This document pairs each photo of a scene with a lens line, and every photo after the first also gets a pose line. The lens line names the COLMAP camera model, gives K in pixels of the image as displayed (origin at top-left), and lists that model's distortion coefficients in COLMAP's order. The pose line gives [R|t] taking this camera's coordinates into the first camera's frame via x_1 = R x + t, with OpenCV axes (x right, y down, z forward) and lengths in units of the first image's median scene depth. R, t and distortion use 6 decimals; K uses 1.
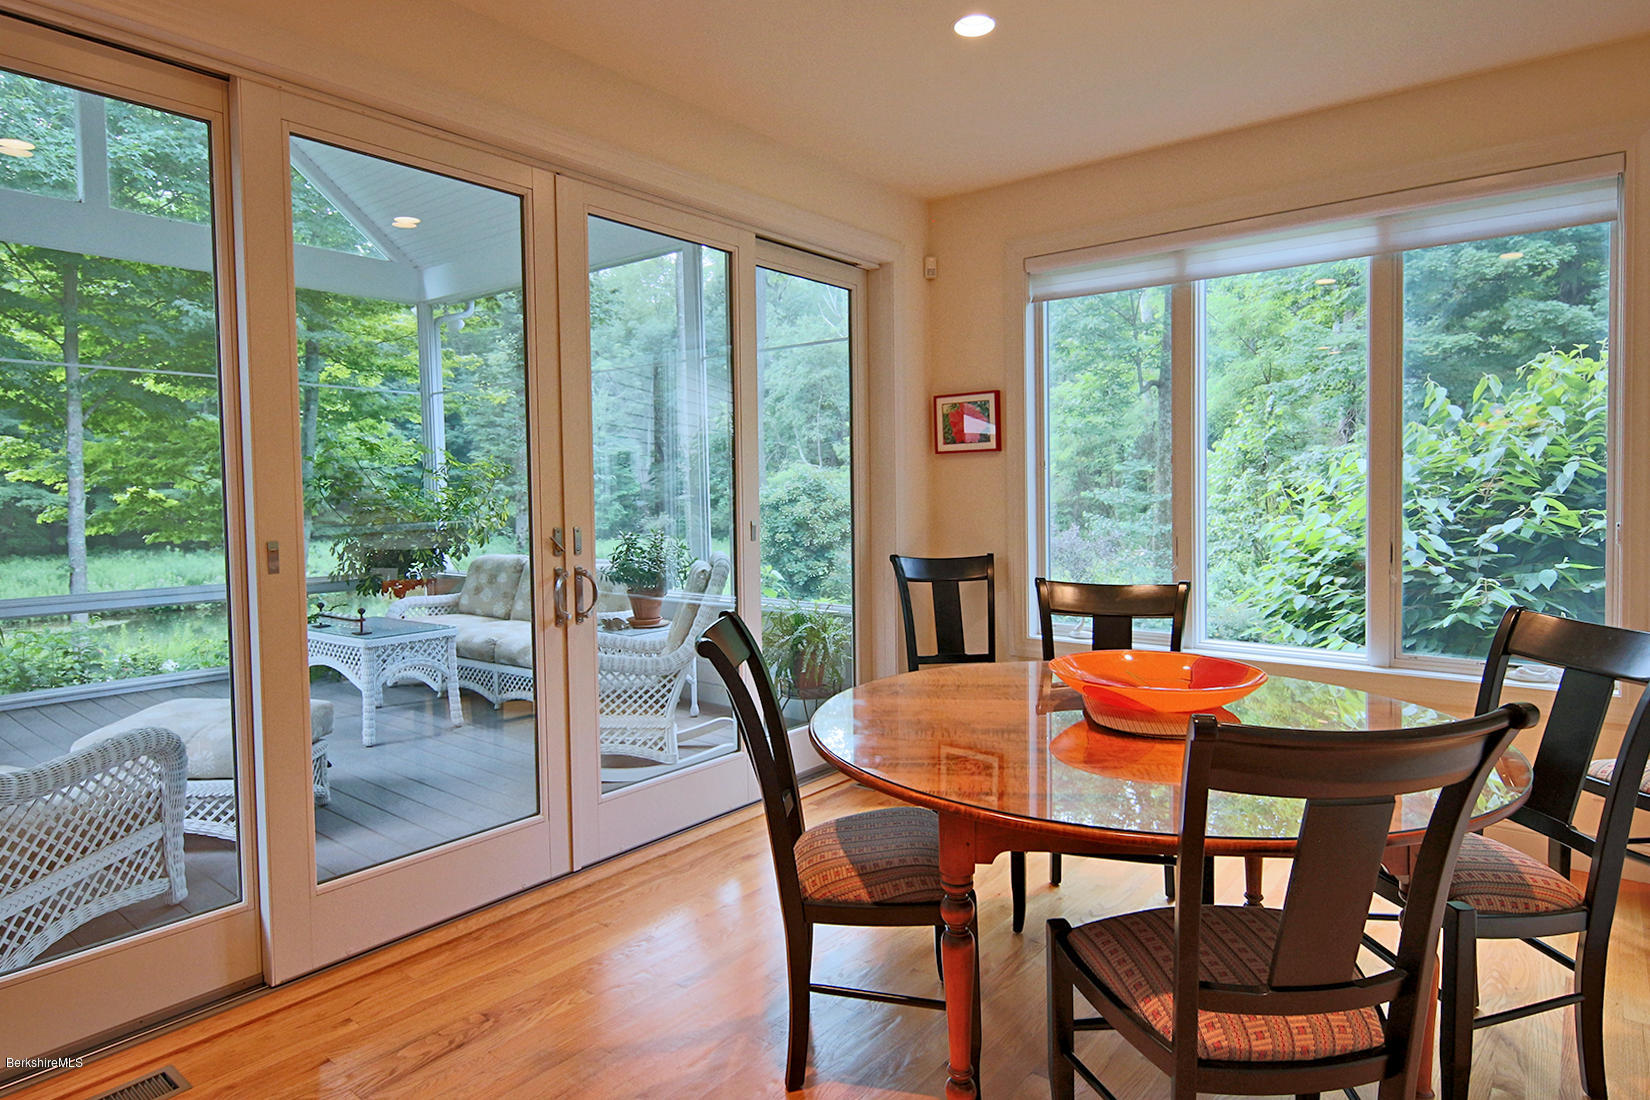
lens RADIAL K [[952.4, 0, 809.3], [0, 952.4, 541.0], [0, 0, 1]] dist [0.012047, -0.000959]
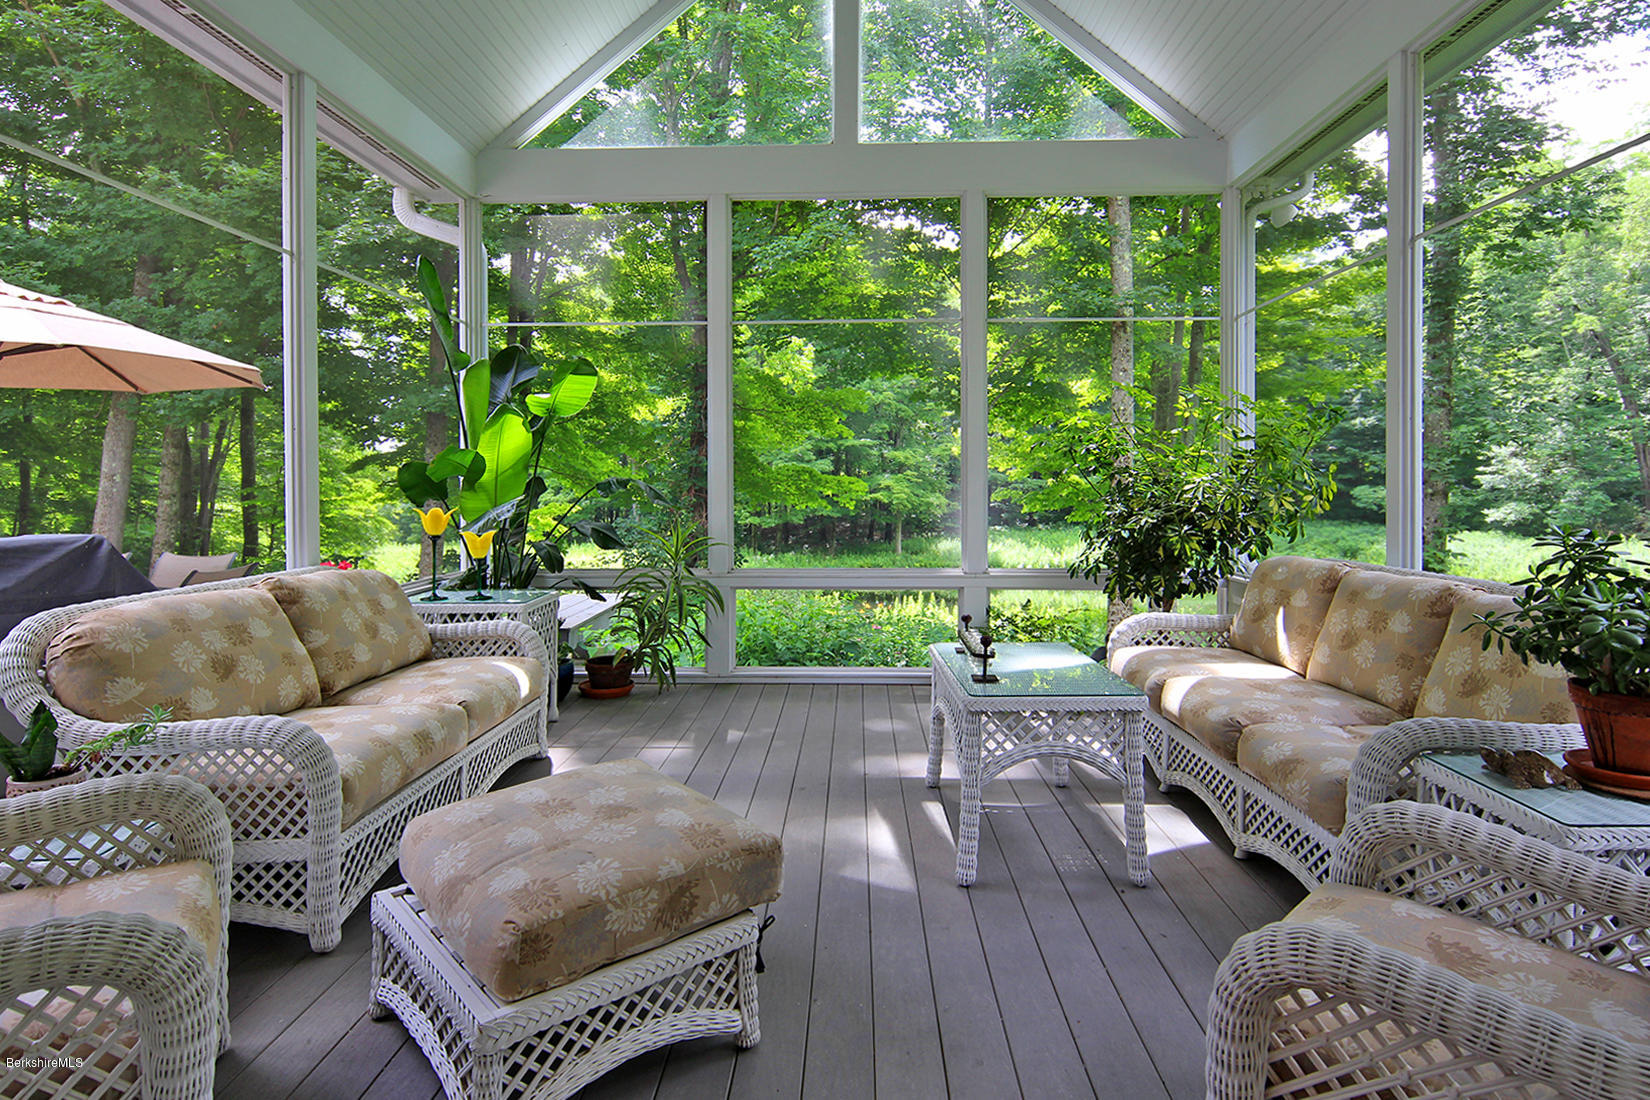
lens RADIAL K [[868.8, 0, 824.8], [0, 868.8, 506.8], [0, 0, 1]] dist [0.003395, -0.000669]
pose [[0.601526, 0.025323, -0.798452, -0.119878], [-0.042537, 0.999095, -0.000359, -0.005368], [0.797720, 0.034180, 0.602058, 0.701014]]
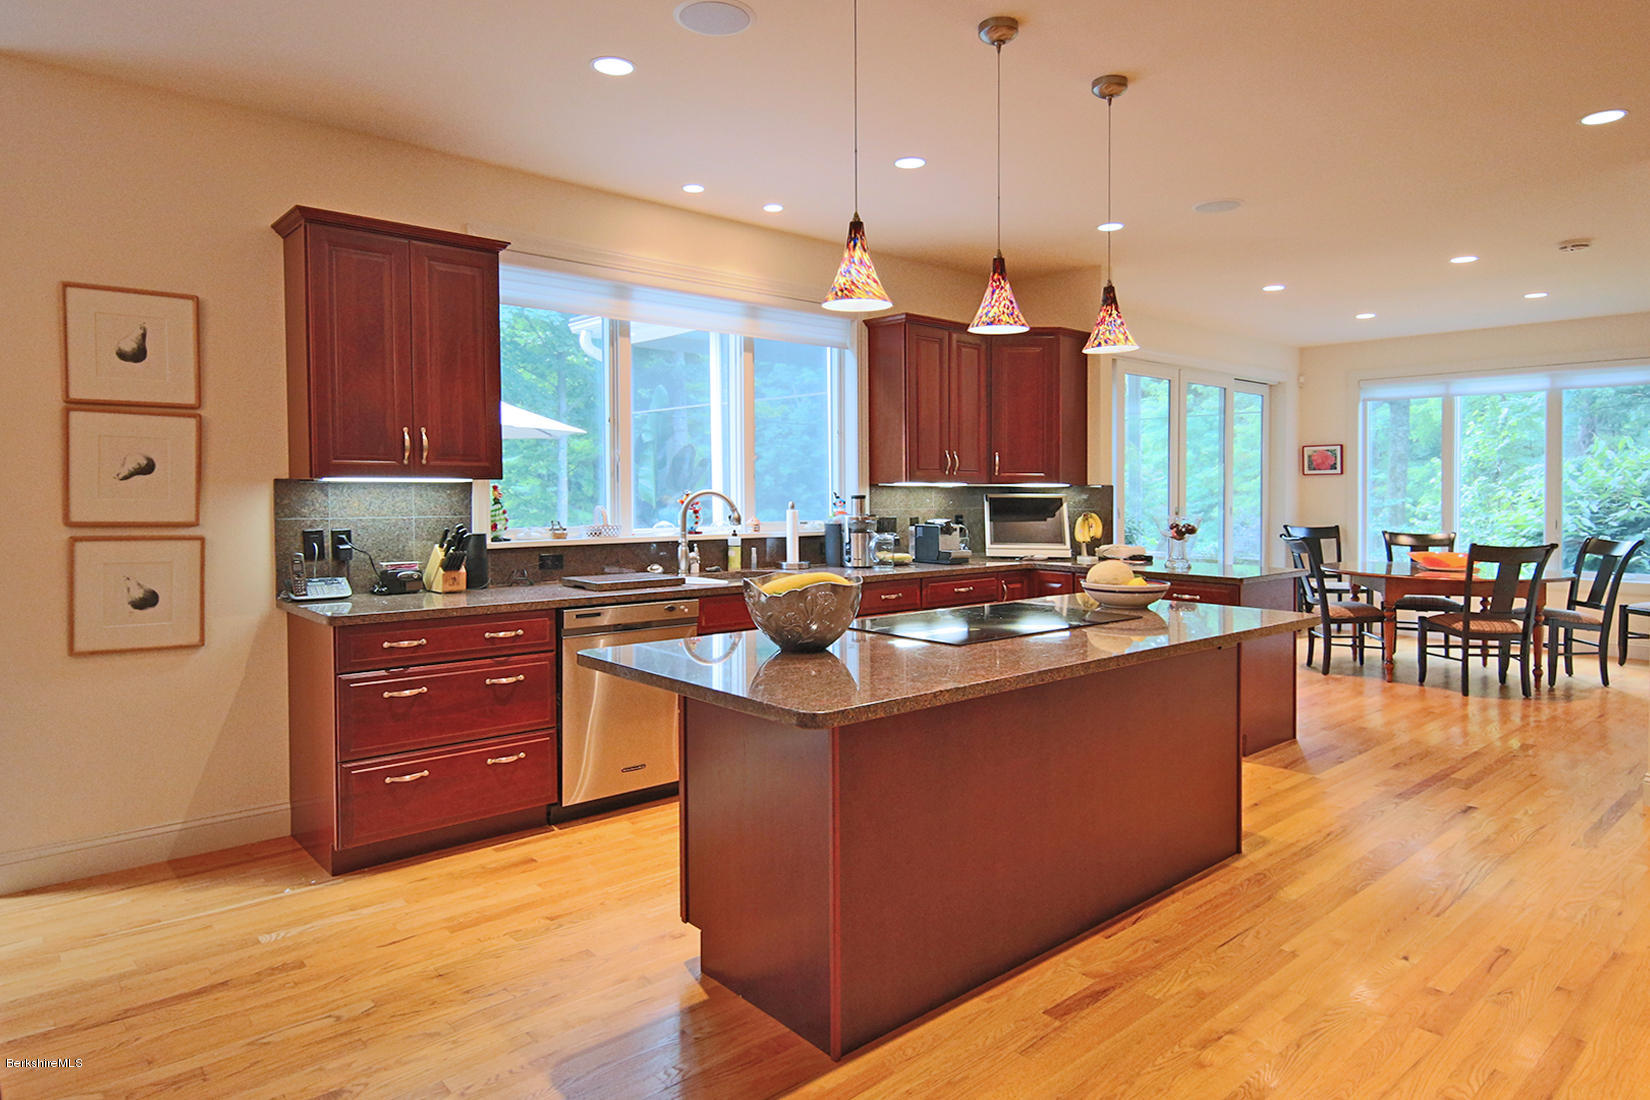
lens RADIAL K [[897.6, 0, 821.7], [0, 897.6, 520.2], [0, 0, 1]] dist [0.012148, -0.000249]
pose [[0.980349, 0.016138, -0.196611, -0.515190], [-0.020259, 0.999615, -0.018966, 0.061080], [0.196229, 0.022577, 0.980298, -1.103942]]
